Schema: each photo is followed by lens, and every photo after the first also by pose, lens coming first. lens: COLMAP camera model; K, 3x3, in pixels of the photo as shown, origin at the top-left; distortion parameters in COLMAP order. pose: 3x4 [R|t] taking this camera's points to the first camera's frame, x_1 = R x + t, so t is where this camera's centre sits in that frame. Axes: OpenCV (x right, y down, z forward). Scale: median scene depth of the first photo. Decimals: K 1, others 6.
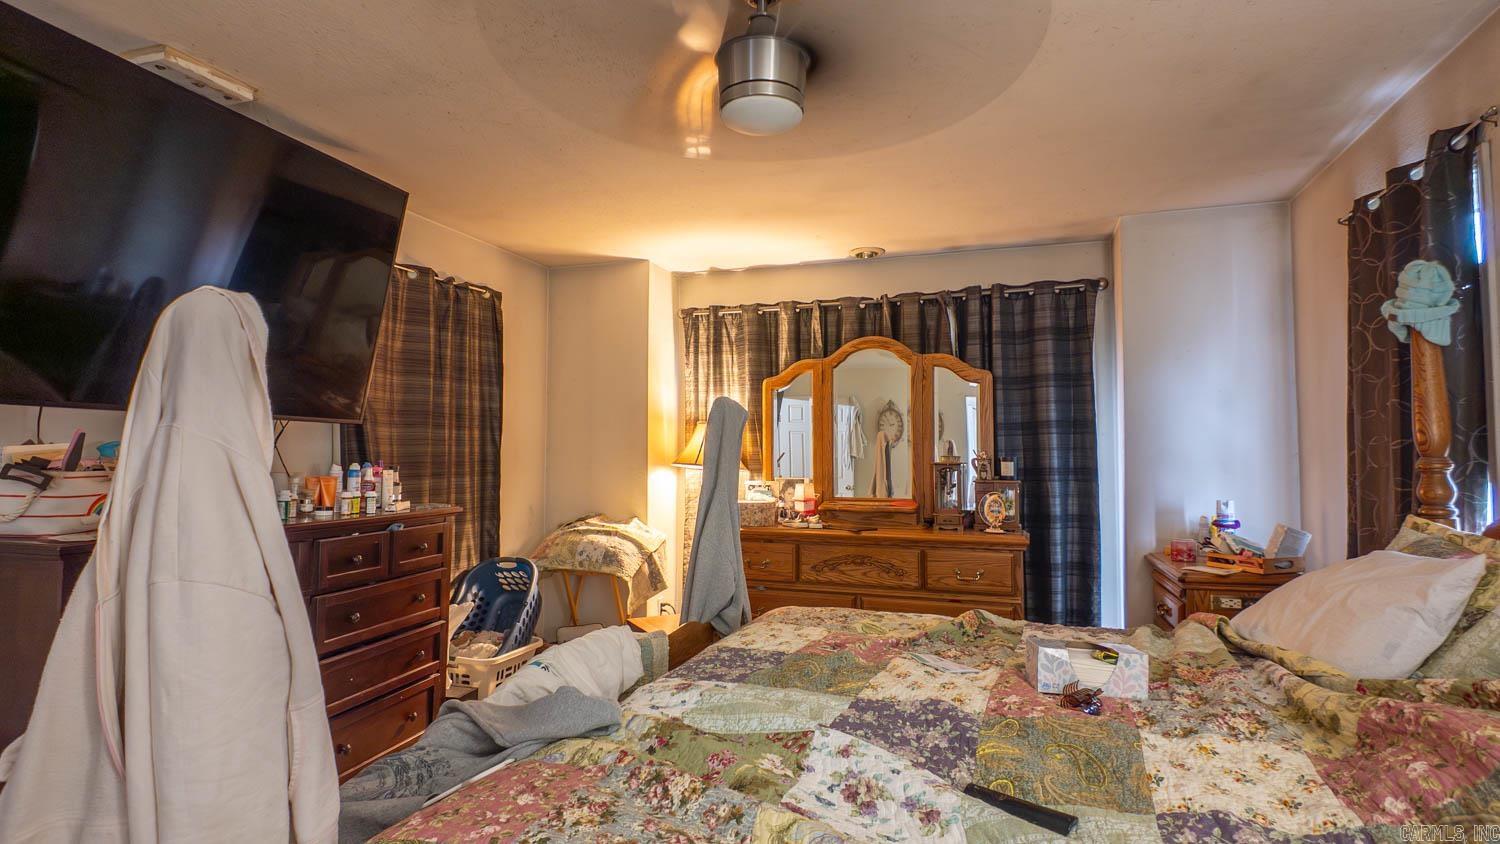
lens RADIAL K [[773.5, 0, 750.0], [0, 773.5, 422.0], [0, 0, 1]] dist [0.001467, 0.000051]
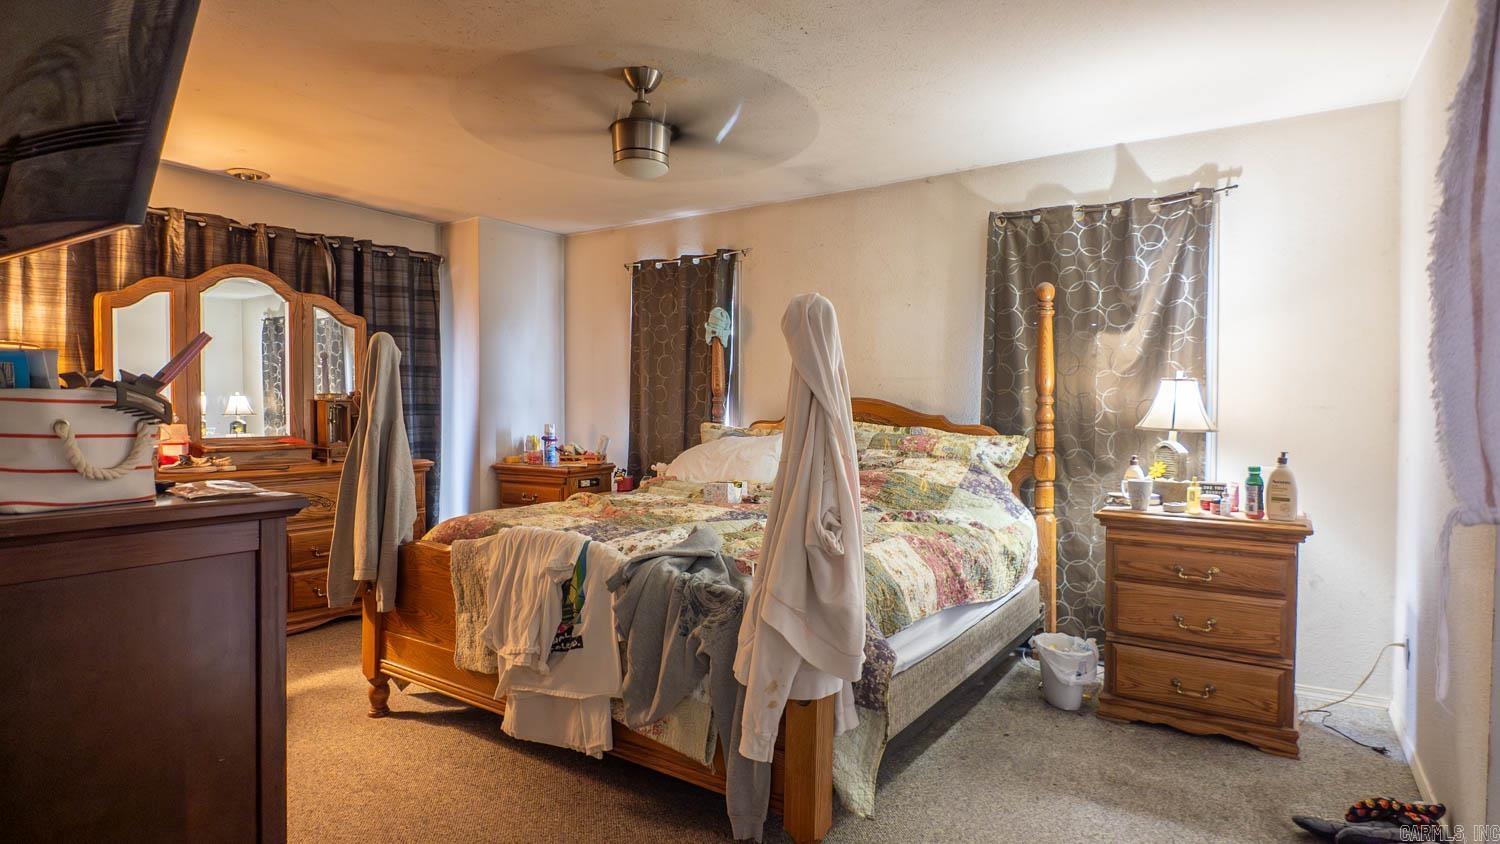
lens RADIAL K [[812.0, 0, 750.0], [0, 812.0, 422.0], [0, 0, 1]] dist [-0.001303, -0.000379]
pose [[0.218935, -0.020798, 0.975518, -0.712726], [-0.043817, 0.998555, 0.031123, 0.023123], [-0.974755, -0.049558, 0.217708, 0.195709]]
